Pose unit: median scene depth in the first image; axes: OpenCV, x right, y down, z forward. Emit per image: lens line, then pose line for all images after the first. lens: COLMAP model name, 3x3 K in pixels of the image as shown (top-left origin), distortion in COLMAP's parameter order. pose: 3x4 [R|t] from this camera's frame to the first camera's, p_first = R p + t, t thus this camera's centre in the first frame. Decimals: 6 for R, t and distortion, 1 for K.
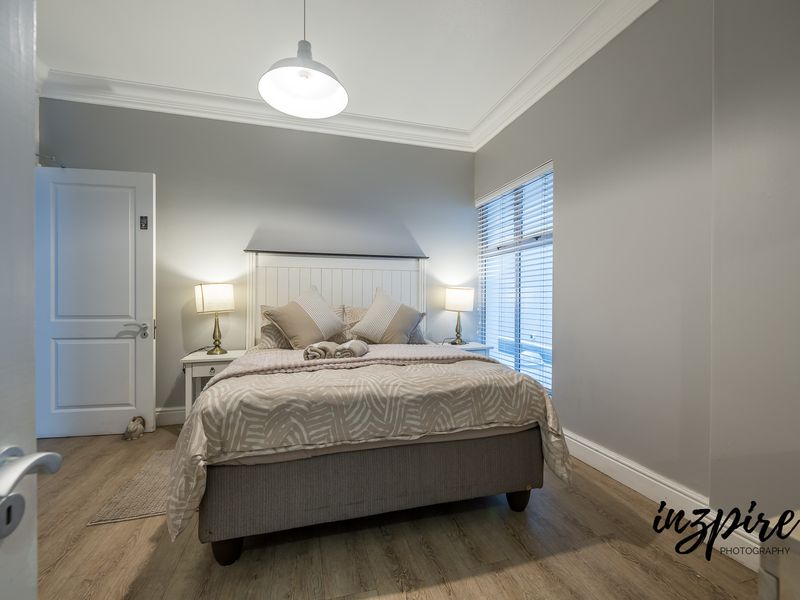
lens RADIAL K [[352.4, 0, 398.9], [0, 352.4, 303.6], [0, 0, 1]] dist [0.001703, -0.000851]
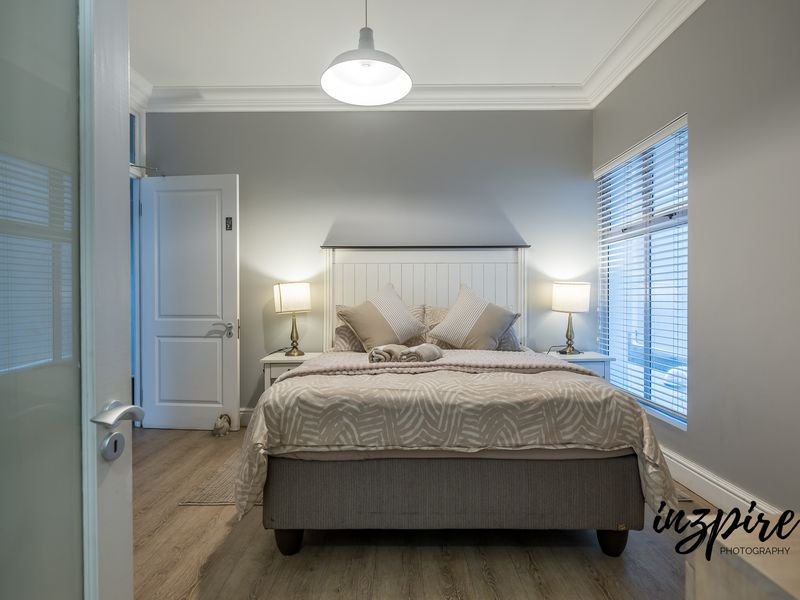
lens RADIAL K [[439.2, 0, 398.0], [0, 439.2, 302.9], [0, 0, 1]] dist [0.001521, -0.000072]
pose [[0.960227, -0.002499, -0.279208, 0.152360], [0.002695, 0.999996, 0.000317, -0.001462], [0.279206, -0.001057, 0.960231, -0.123506]]
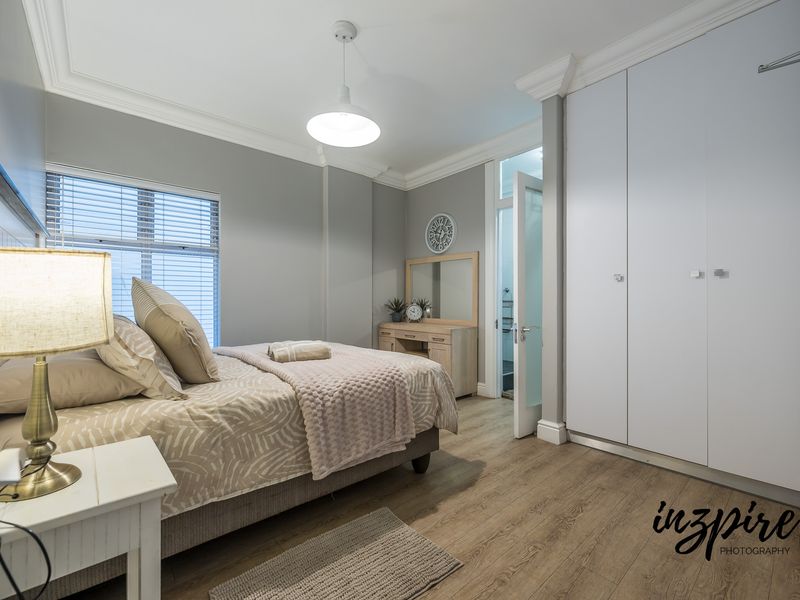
lens RADIAL K [[352.4, 0, 398.9], [0, 352.4, 303.6], [0, 0, 1]] dist [0.001703, -0.000851]
pose [[-0.417871, -0.001514, 0.908505, -1.521795], [0.012590, 0.999893, 0.007457, -0.012323], [-0.908419, 0.014554, -0.417807, 1.421259]]
